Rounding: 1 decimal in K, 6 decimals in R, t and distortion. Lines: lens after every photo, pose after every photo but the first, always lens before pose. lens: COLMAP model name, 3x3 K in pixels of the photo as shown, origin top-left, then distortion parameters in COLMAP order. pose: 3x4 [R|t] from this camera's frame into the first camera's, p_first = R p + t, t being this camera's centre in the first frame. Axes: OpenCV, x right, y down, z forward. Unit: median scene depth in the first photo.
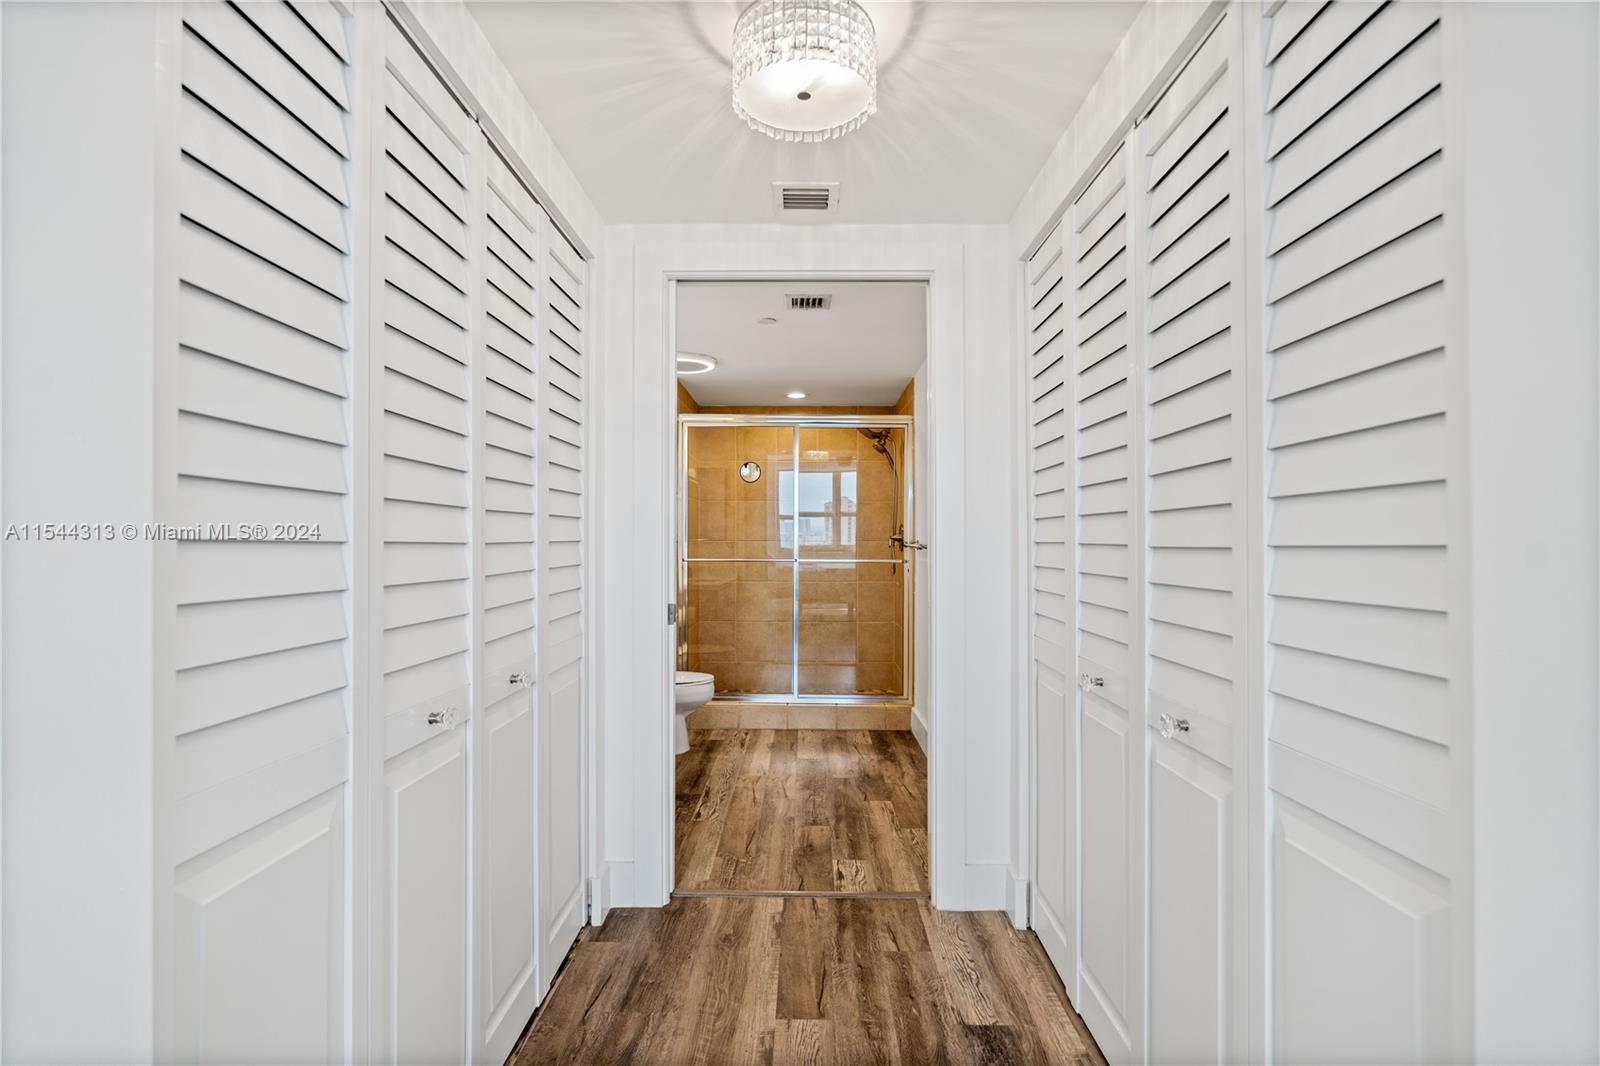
lens RADIAL K [[734.3, 0, 798.1], [0, 734.3, 534.4], [0, 0, 1]] dist [-0.009373, 0.003271]
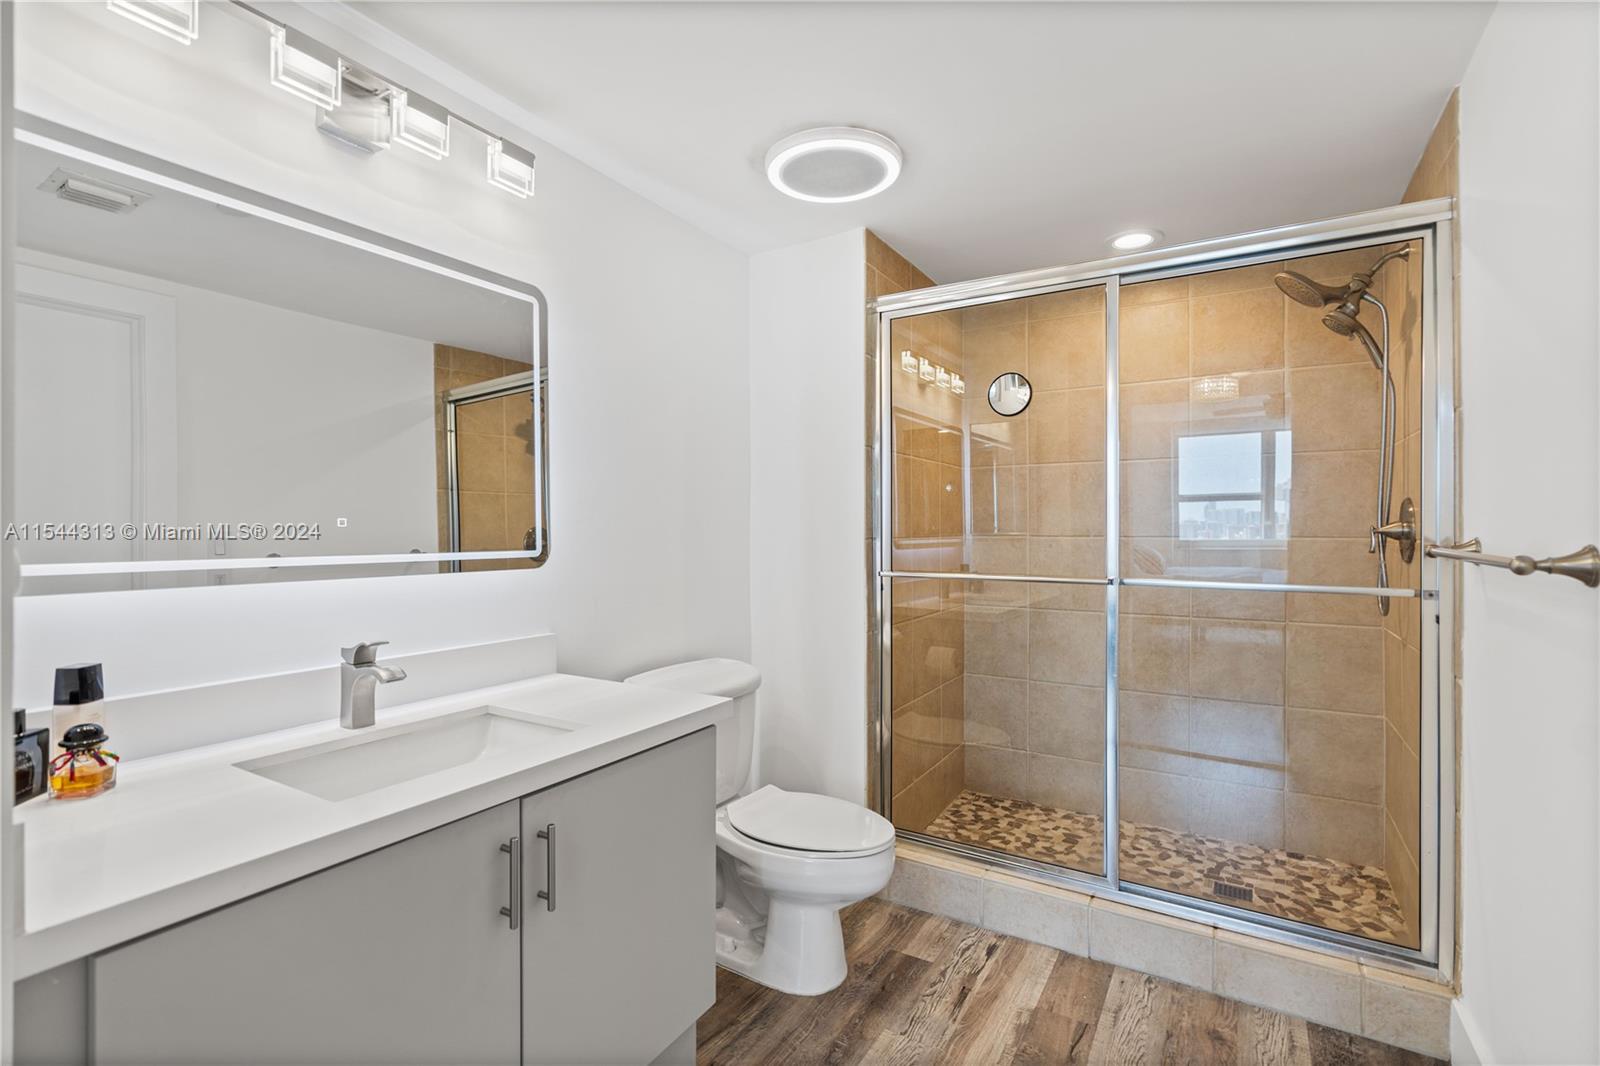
lens RADIAL K [[734.3, 0, 799.5], [0, 734.3, 528.8], [0, 0, 1]] dist [-0.009373, 0.003271]
pose [[0.861608, -0.002461, -0.507569, 0.057422], [0.005074, 0.999980, 0.003765, 0.000312], [0.507549, -0.005819, 0.861603, 0.500061]]
